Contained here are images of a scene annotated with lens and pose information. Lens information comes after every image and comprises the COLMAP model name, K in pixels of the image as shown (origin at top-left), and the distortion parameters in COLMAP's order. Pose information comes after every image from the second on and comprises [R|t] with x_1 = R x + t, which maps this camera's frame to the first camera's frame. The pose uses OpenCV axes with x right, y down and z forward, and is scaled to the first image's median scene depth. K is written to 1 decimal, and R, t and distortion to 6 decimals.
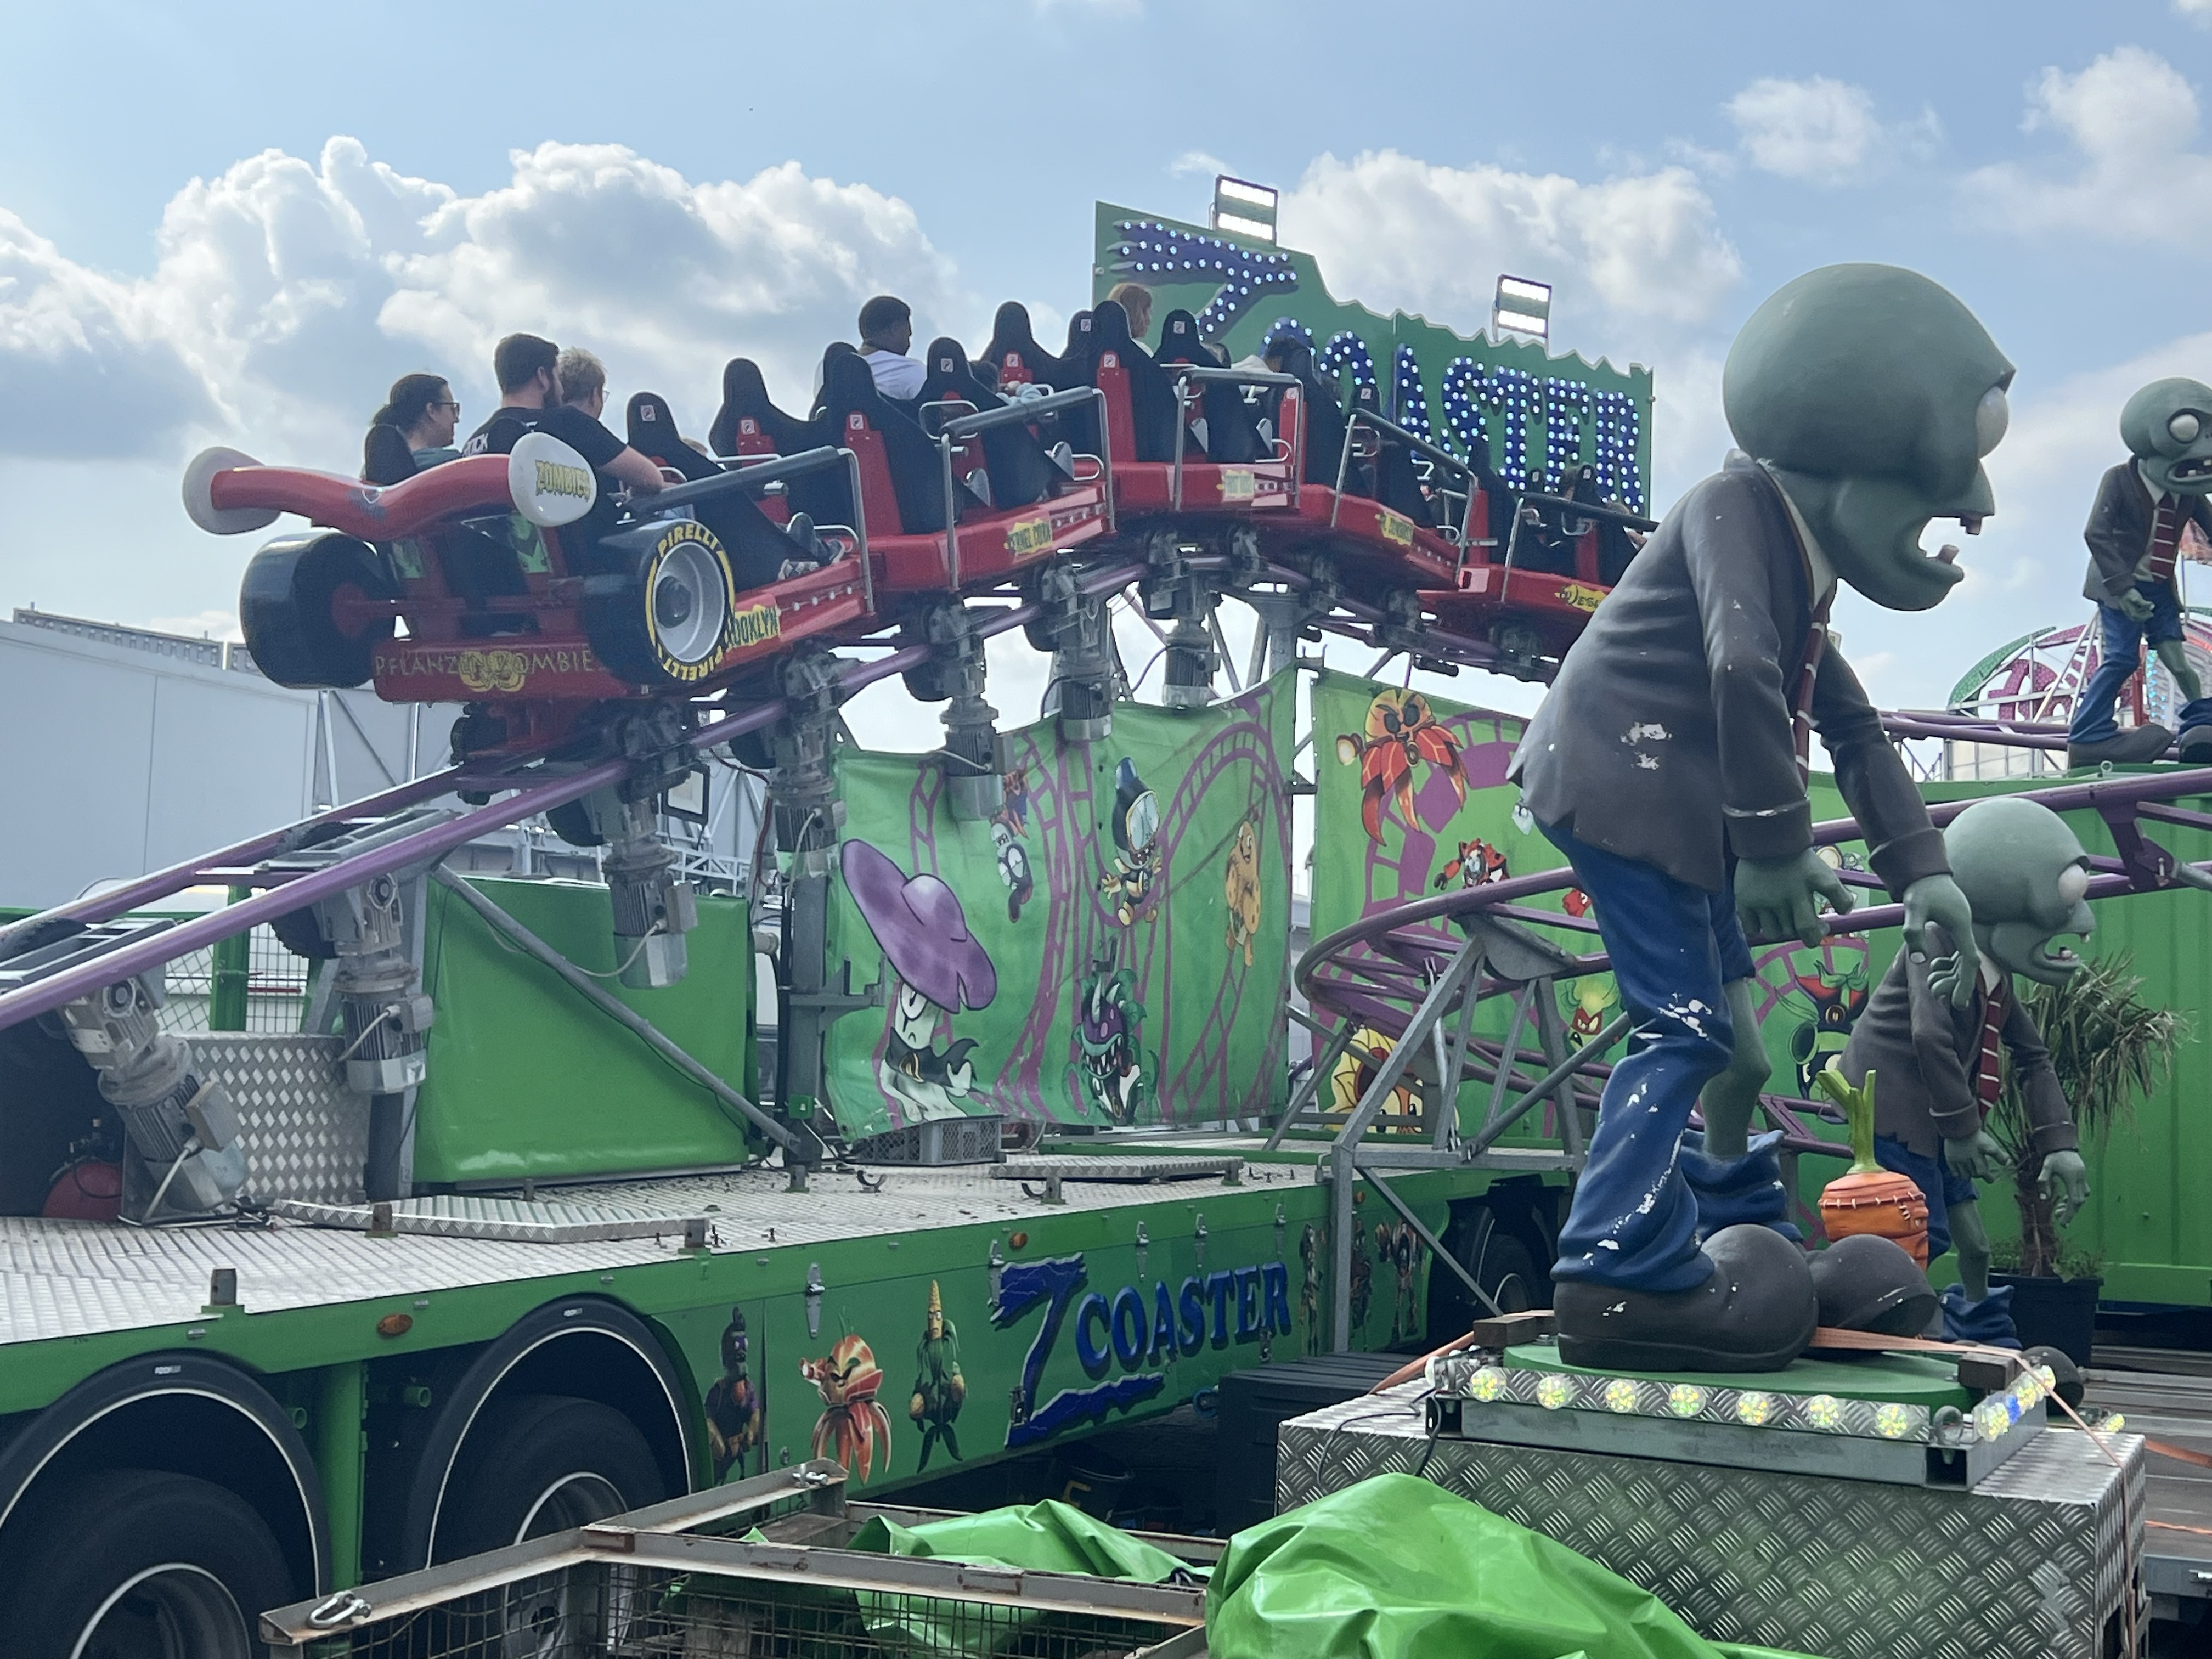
lens RADIAL K [[2951.3, 0, 1105.8], [0, 2951.3, 842.7], [0, 0, 1]] dist [0.074175, 0.000000]
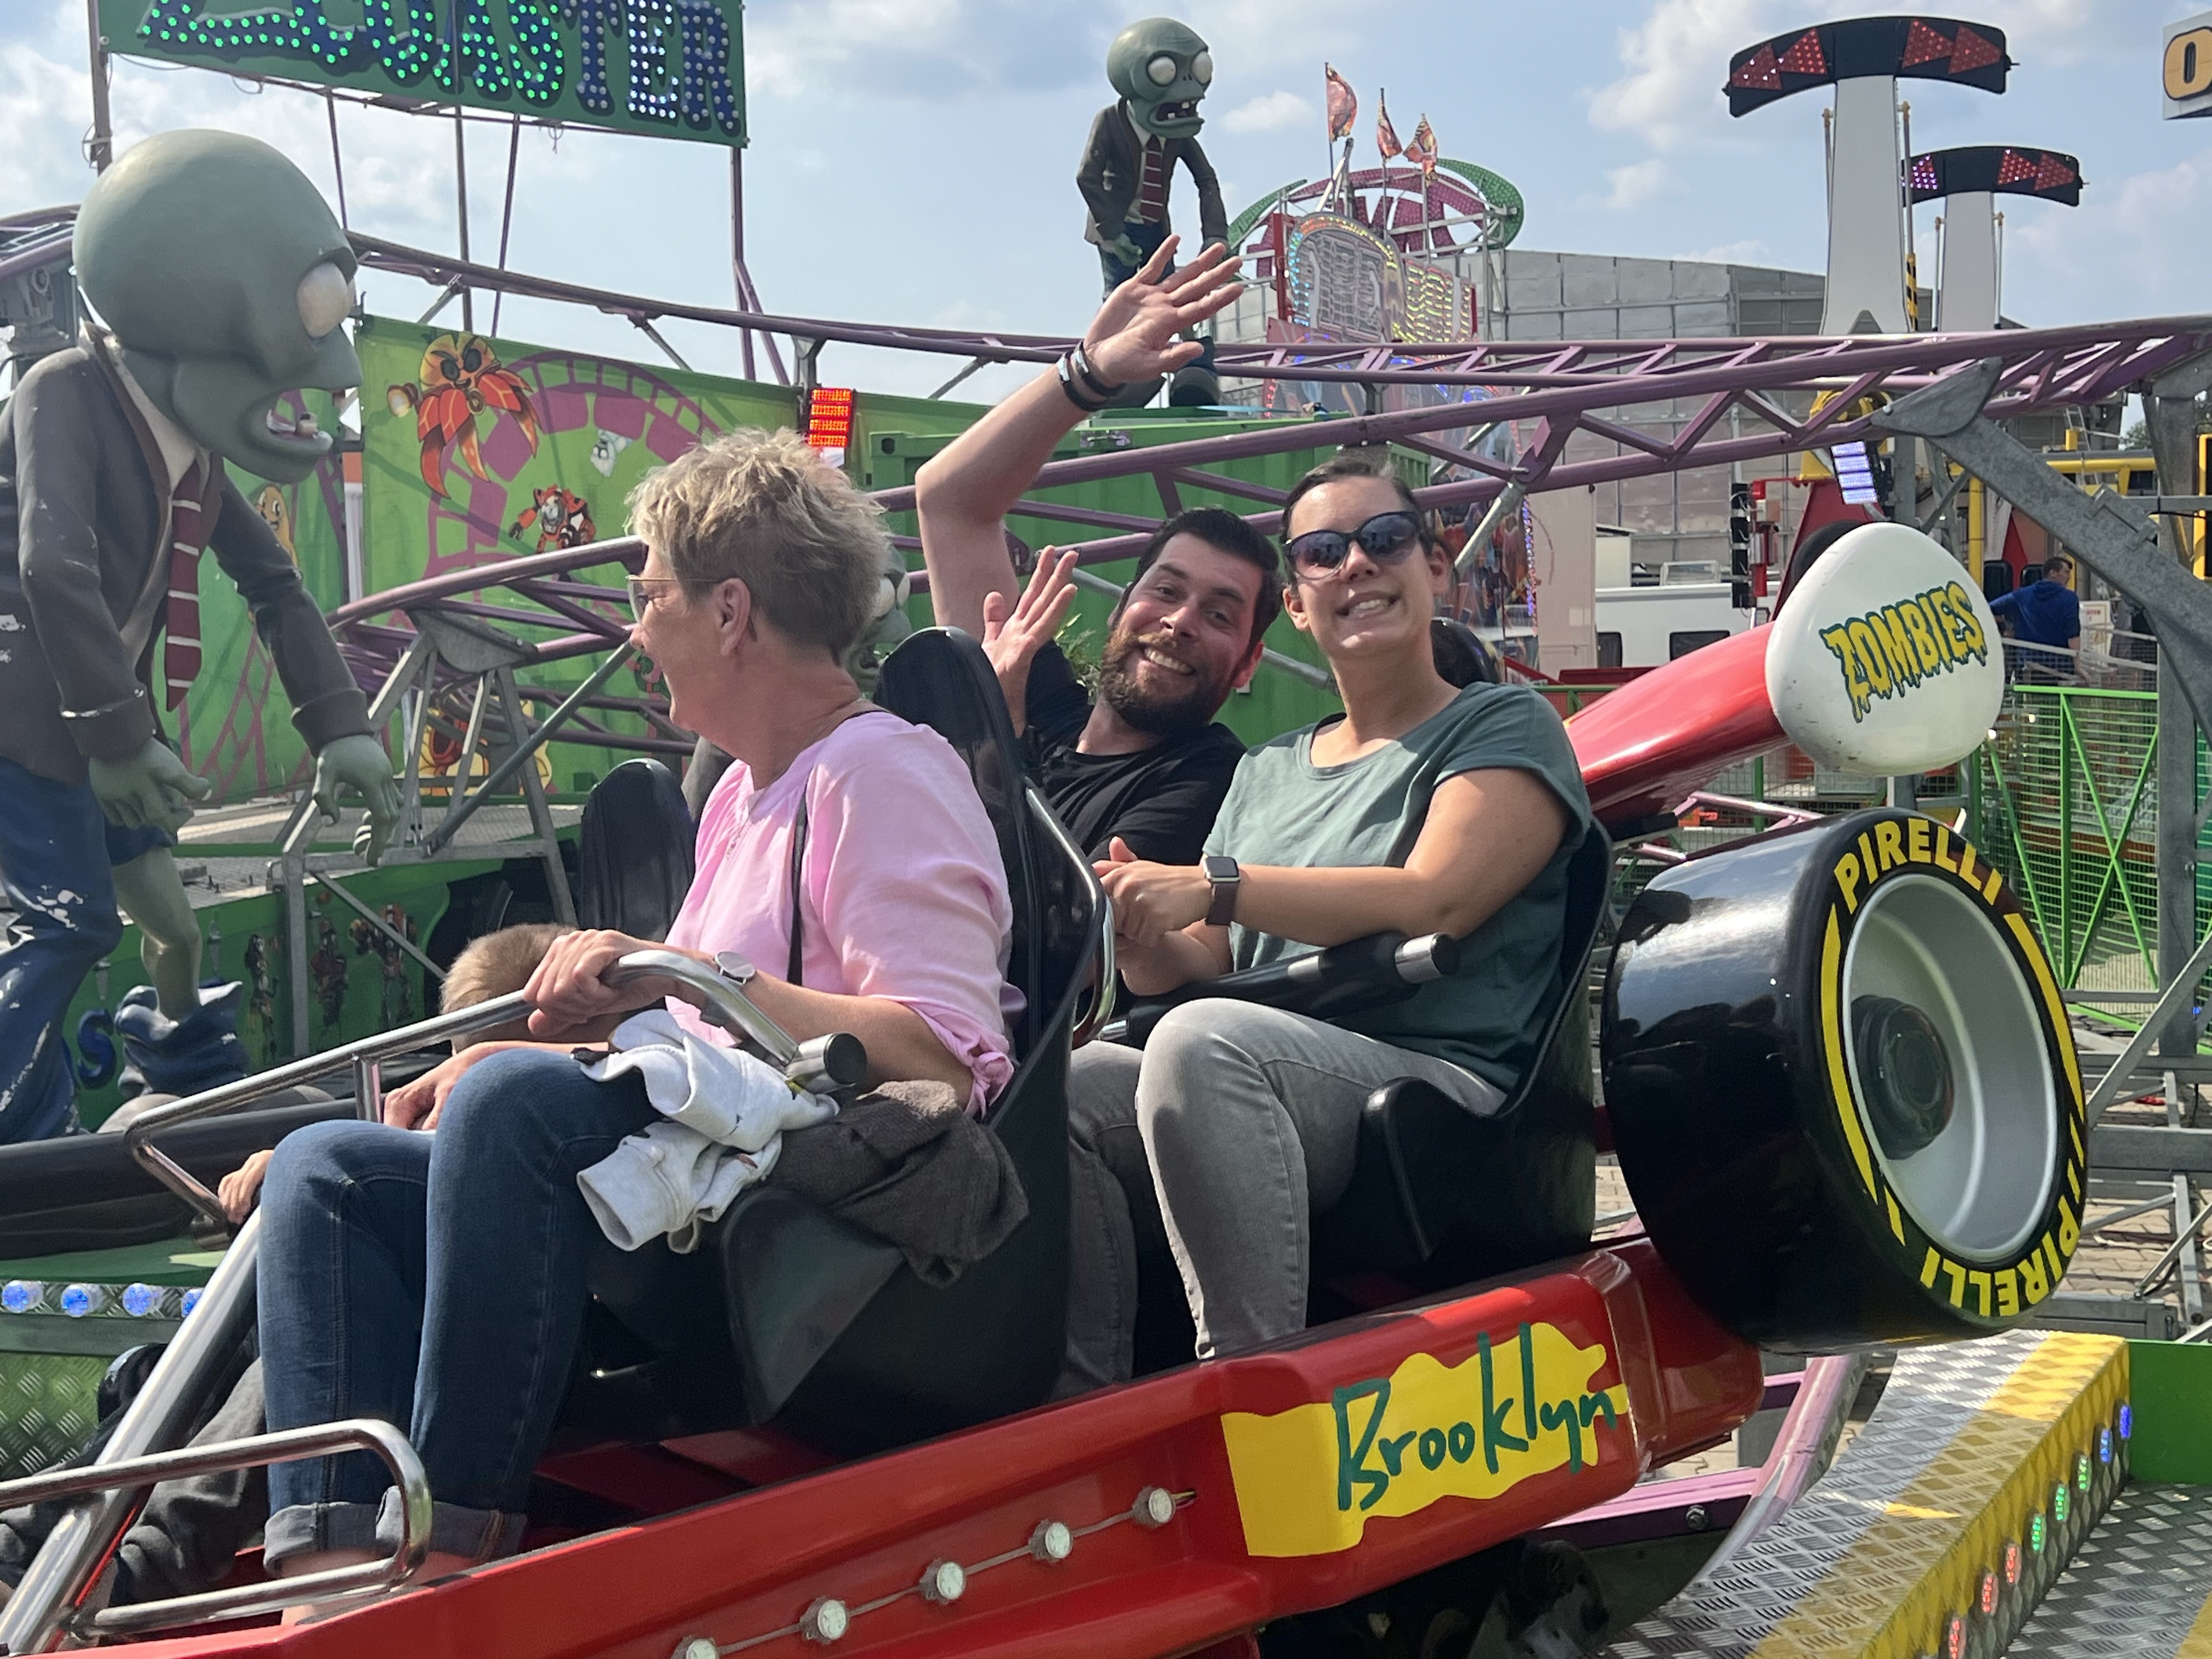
lens RADIAL K [[2951.3, 0, 1093.0], [0, 2951.3, 880.1], [0, 0, 1]] dist [0.074175, 0.000000]
pose [[0.978694, -0.068671, 0.193498, 0.095486], [0.035625, 0.984912, 0.169348, -0.030444], [-0.202208, -0.158847, 0.966375, -0.015458]]
